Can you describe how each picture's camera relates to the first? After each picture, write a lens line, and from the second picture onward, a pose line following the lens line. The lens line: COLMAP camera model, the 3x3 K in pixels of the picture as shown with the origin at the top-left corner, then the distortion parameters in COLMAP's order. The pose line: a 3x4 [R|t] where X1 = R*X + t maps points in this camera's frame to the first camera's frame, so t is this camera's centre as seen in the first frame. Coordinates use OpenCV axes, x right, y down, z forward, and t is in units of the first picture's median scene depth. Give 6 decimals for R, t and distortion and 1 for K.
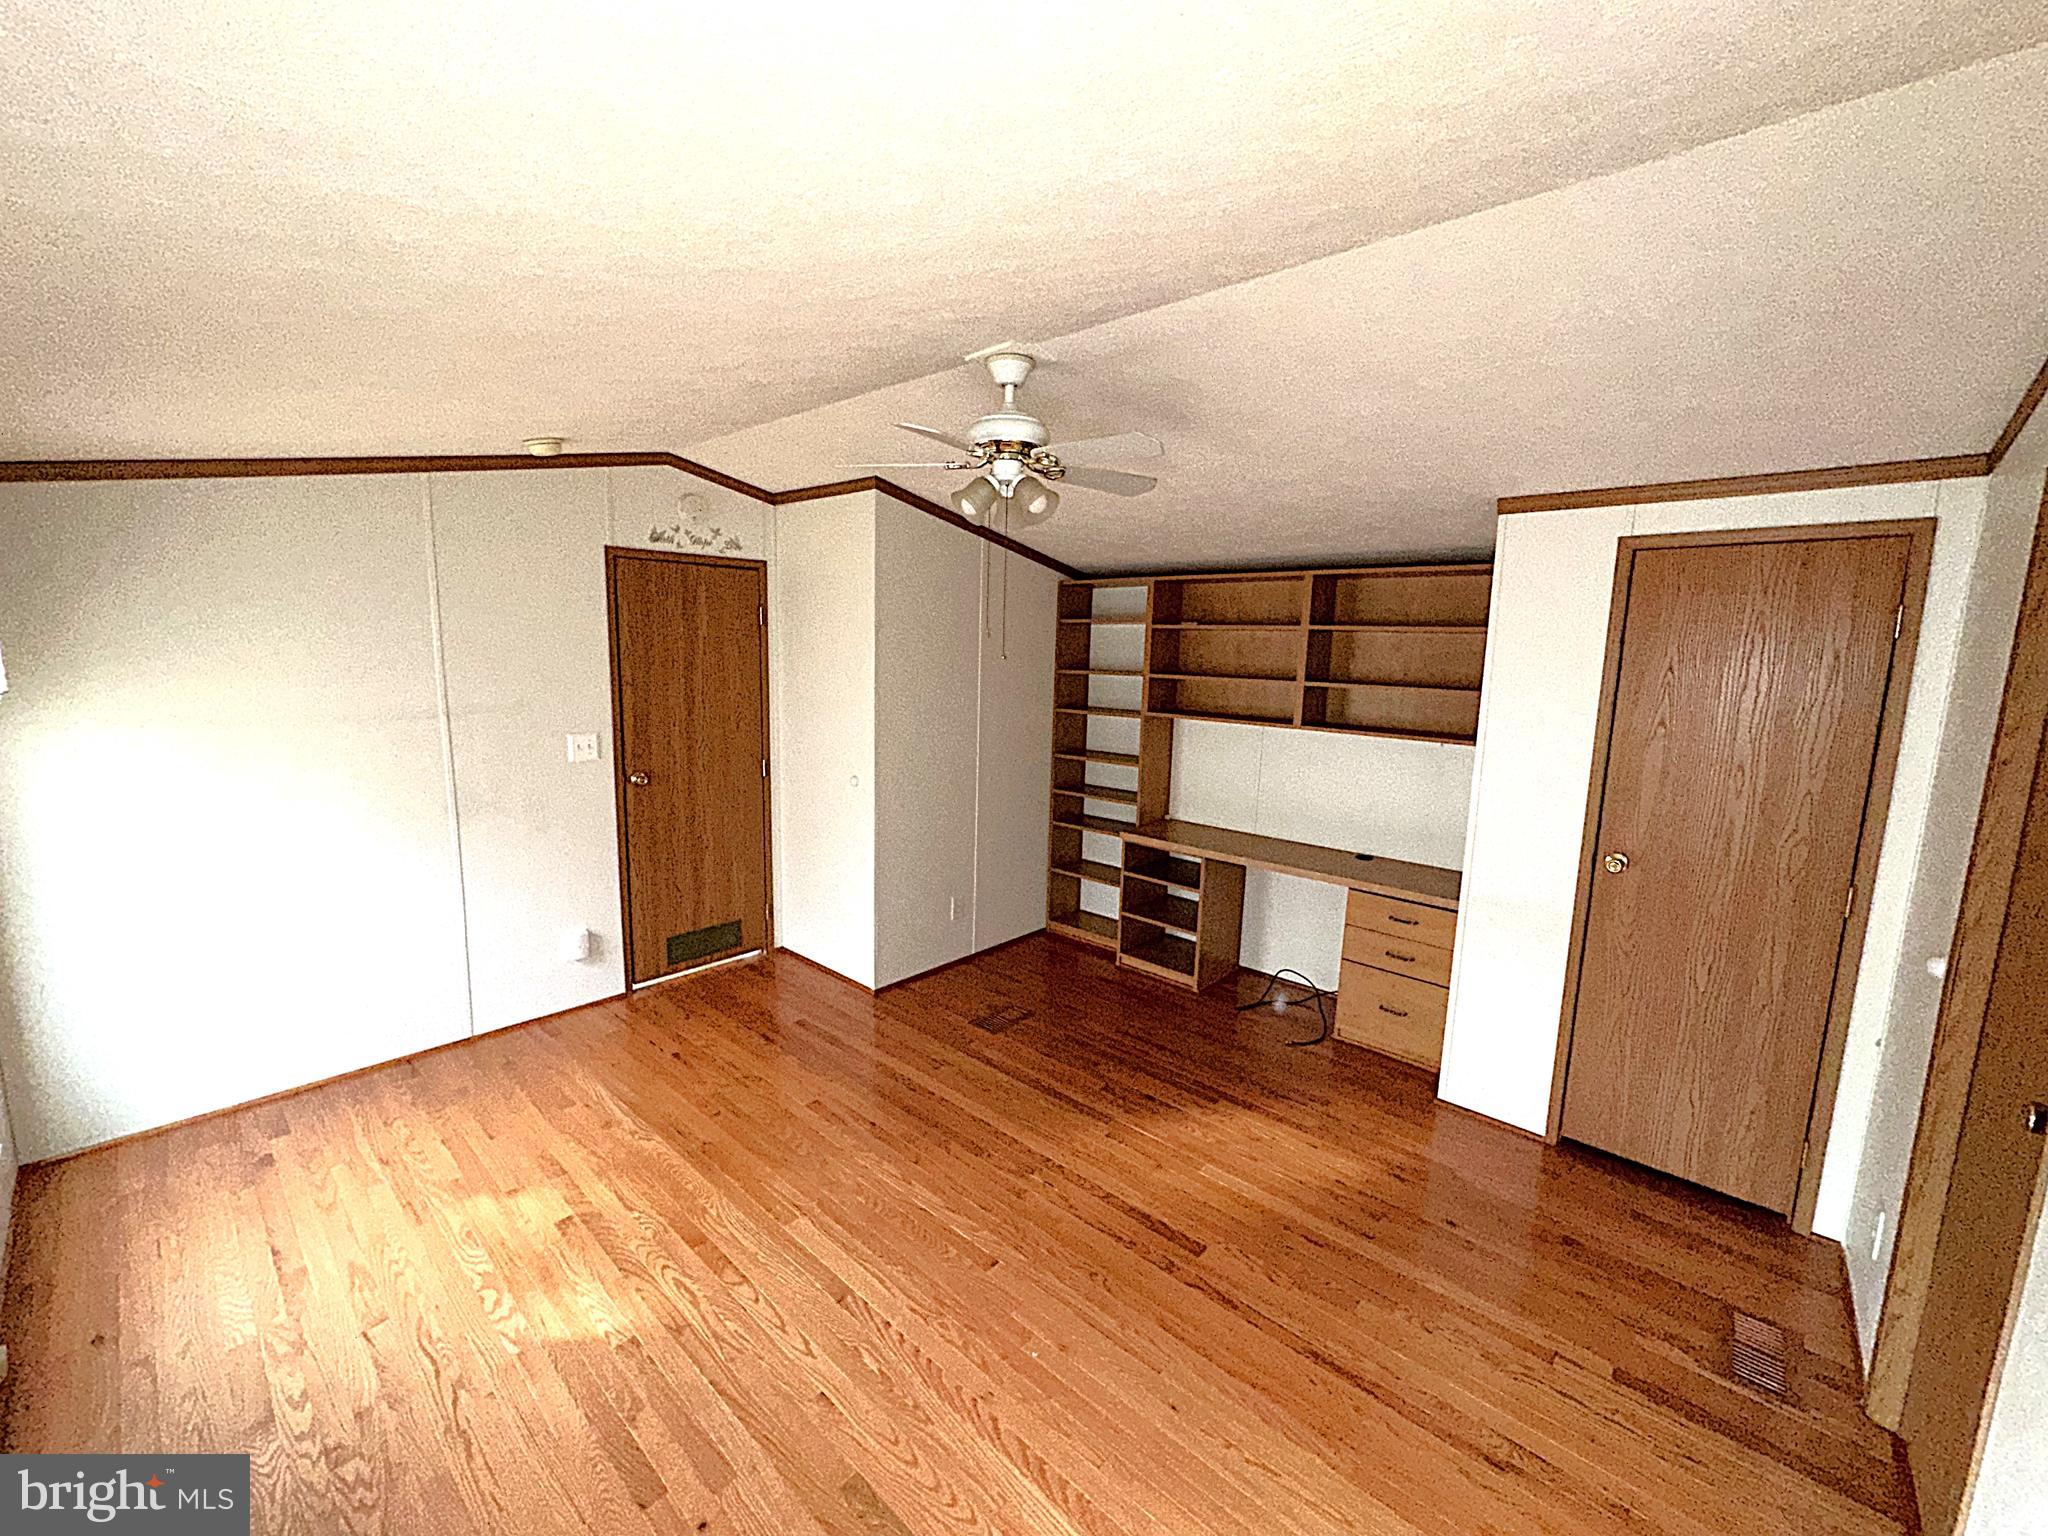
lens RADIAL K [[812.1, 0, 1026.3], [0, 812.1, 766.8], [0, 0, 1]] dist [-0.009745, 0.000035]
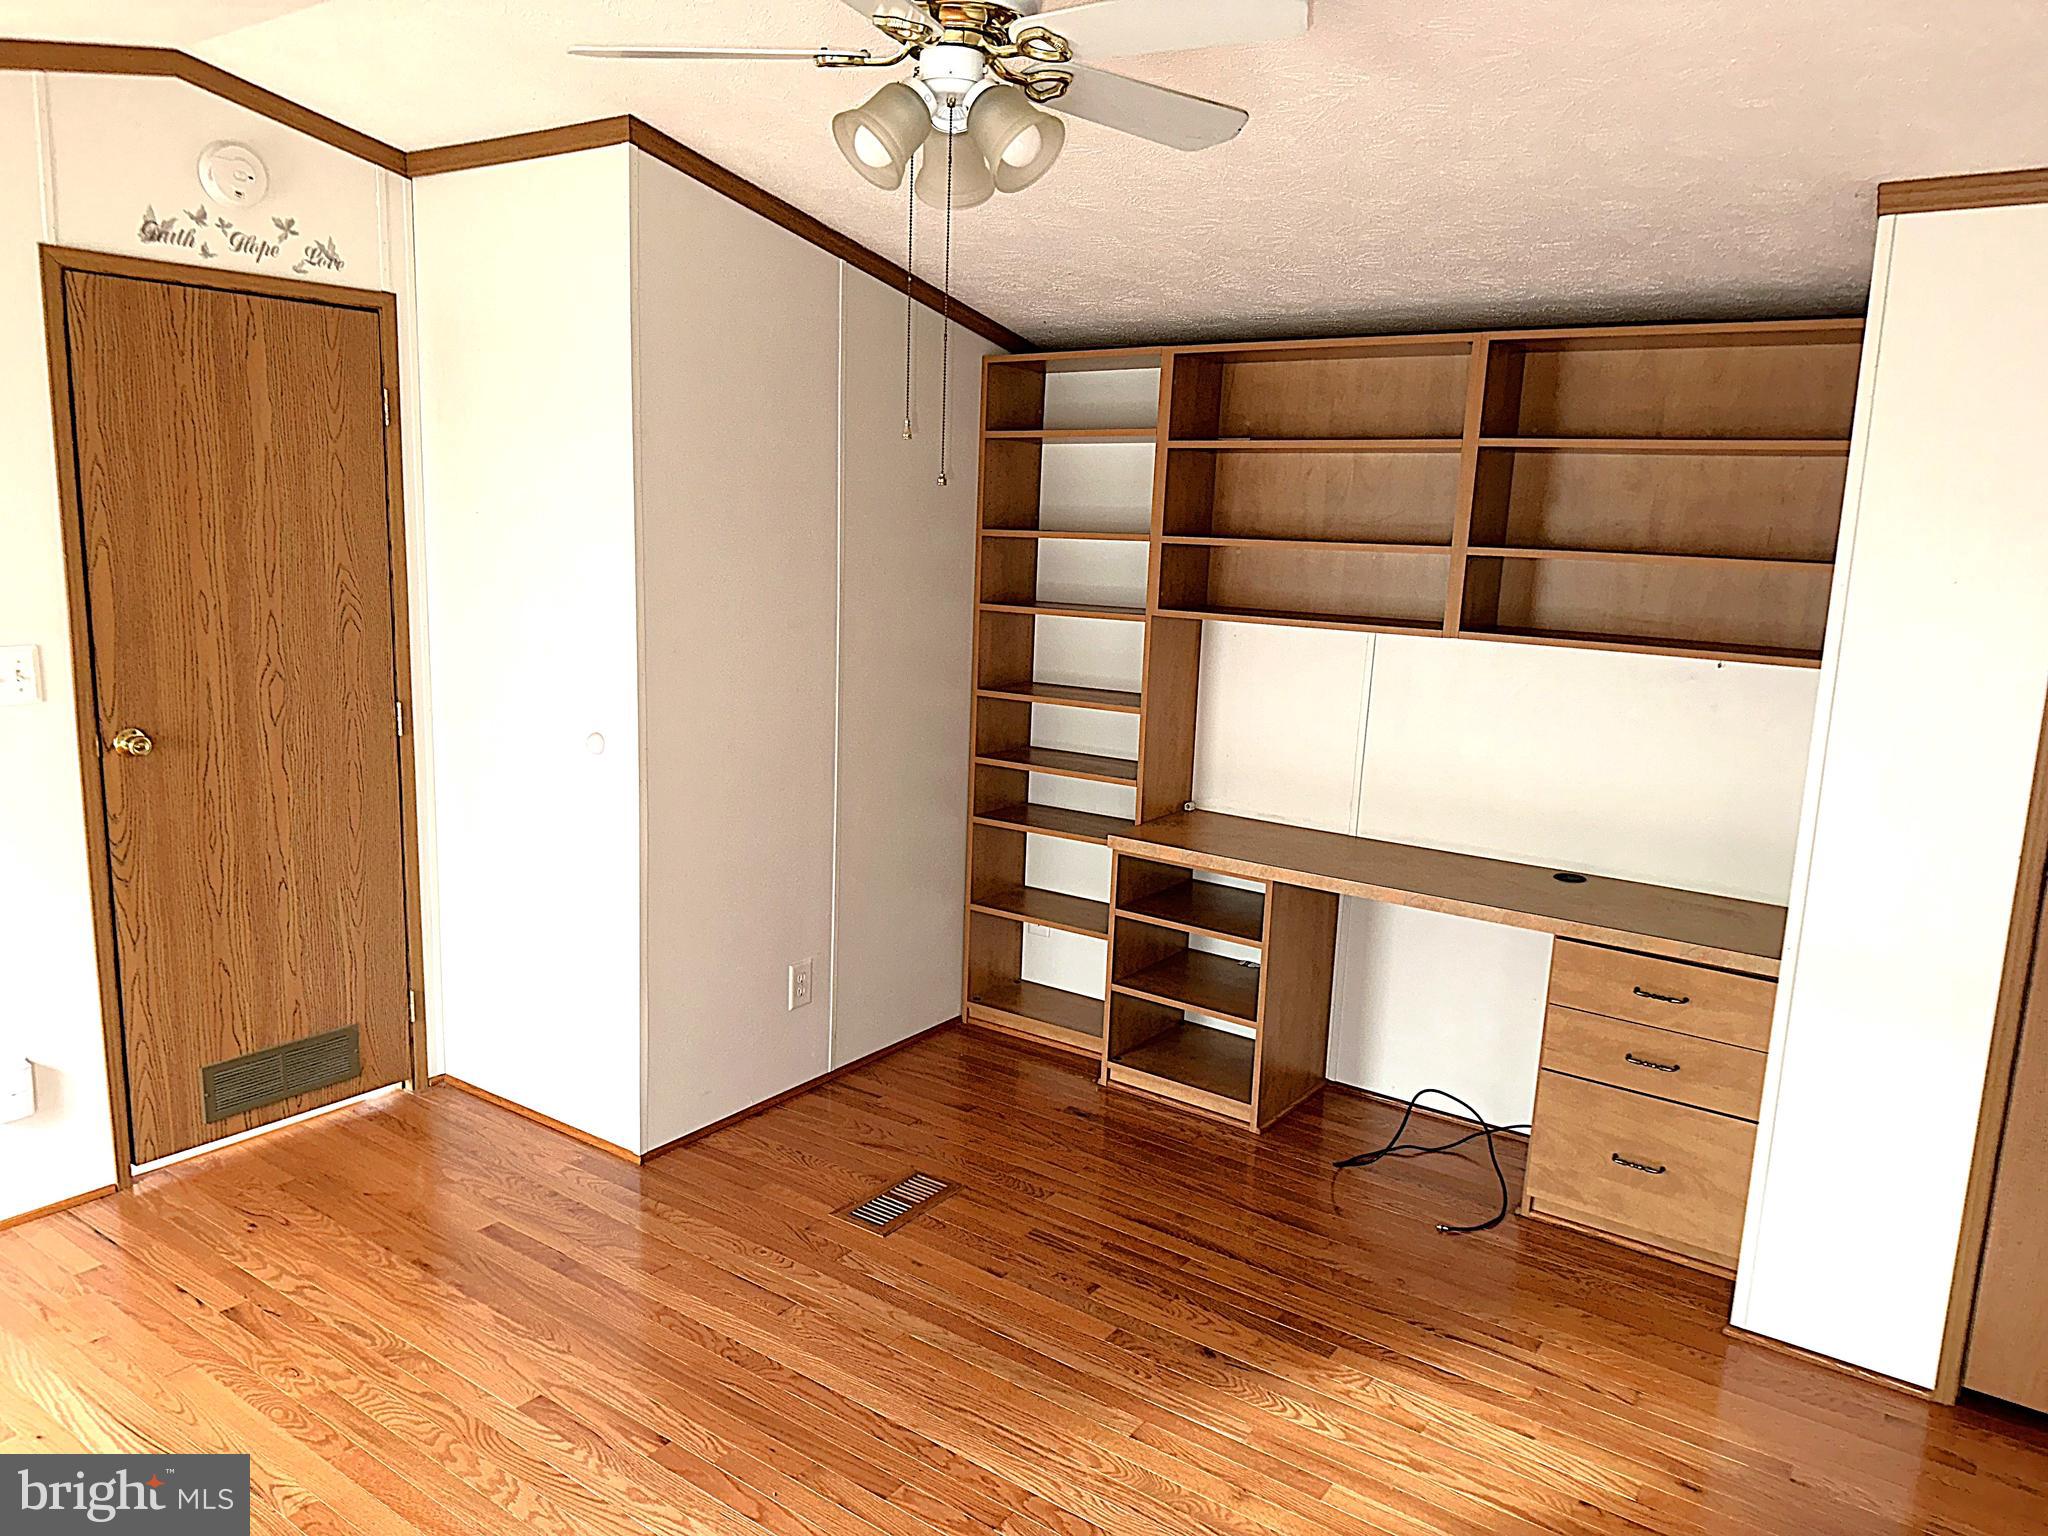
lens RADIAL K [[1422.3, 0, 1016.0], [0, 1422.3, 776.5], [0, 0, 1]] dist [0.065685, -0.090674]
pose [[0.994310, -0.011401, 0.105912, -0.047168], [0.007016, 0.999106, 0.041683, 0.002909], [-0.106292, -0.040702, 0.993502, 0.095133]]
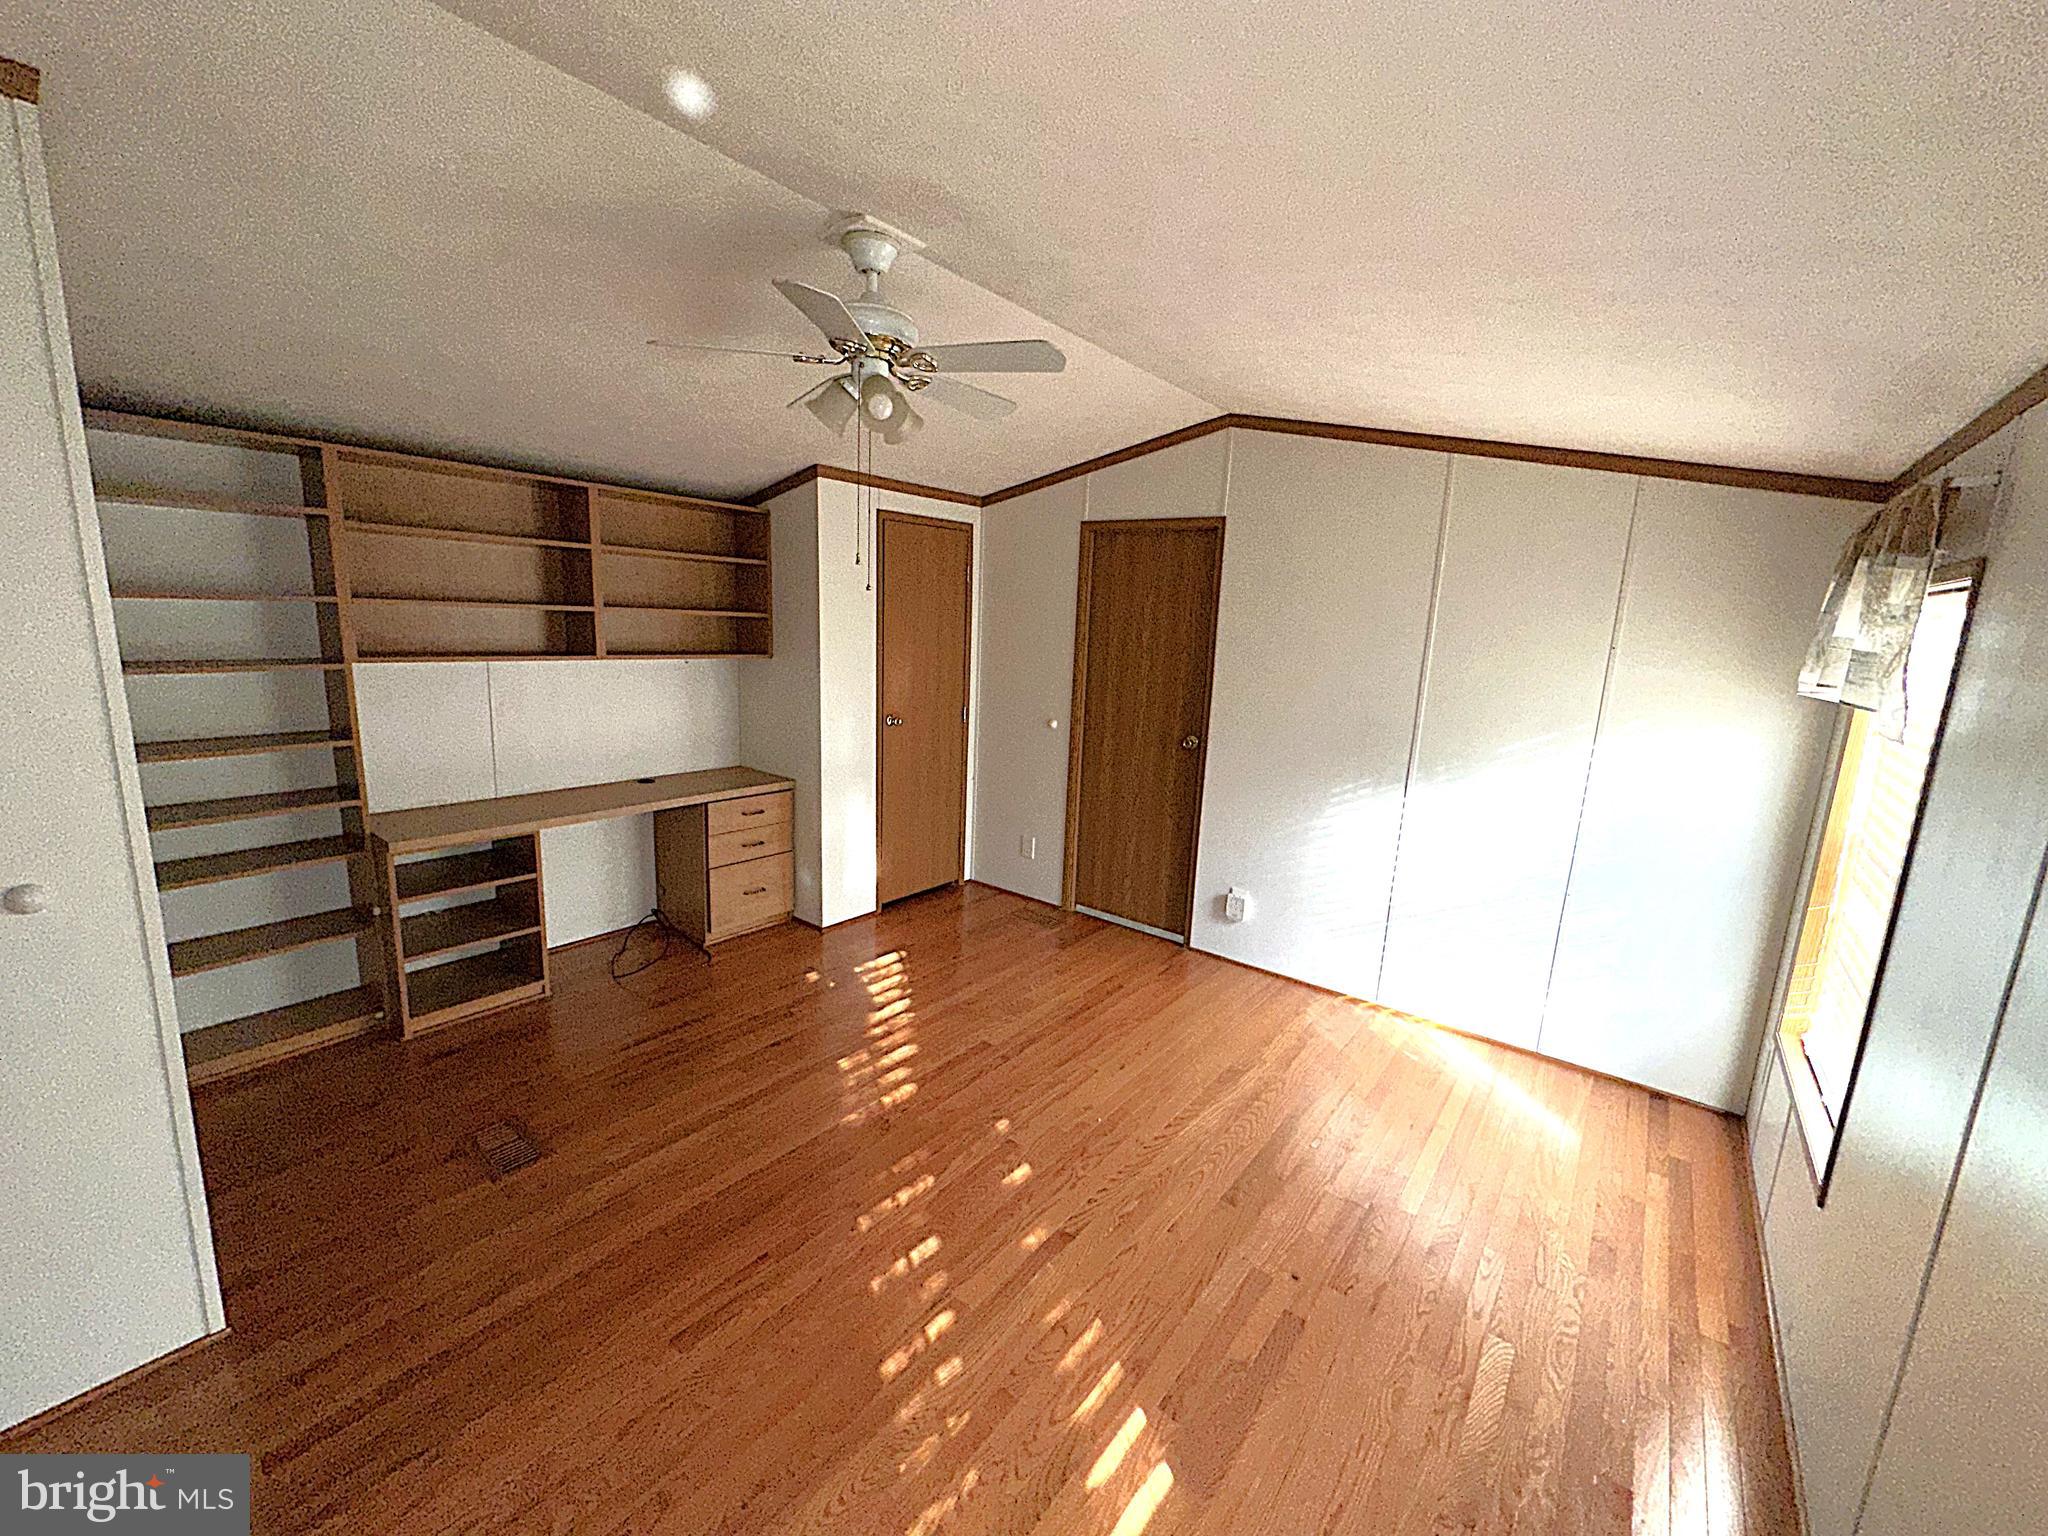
lens RADIAL K [[812.1, 0, 1026.3], [0, 812.1, 766.8], [0, 0, 1]] dist [-0.009745, 0.000035]
pose [[-0.063035, -0.213365, 0.974937, -0.587873], [0.101397, 0.970455, 0.218940, -0.077929], [-0.992847, 0.112657, -0.039539, 0.552815]]
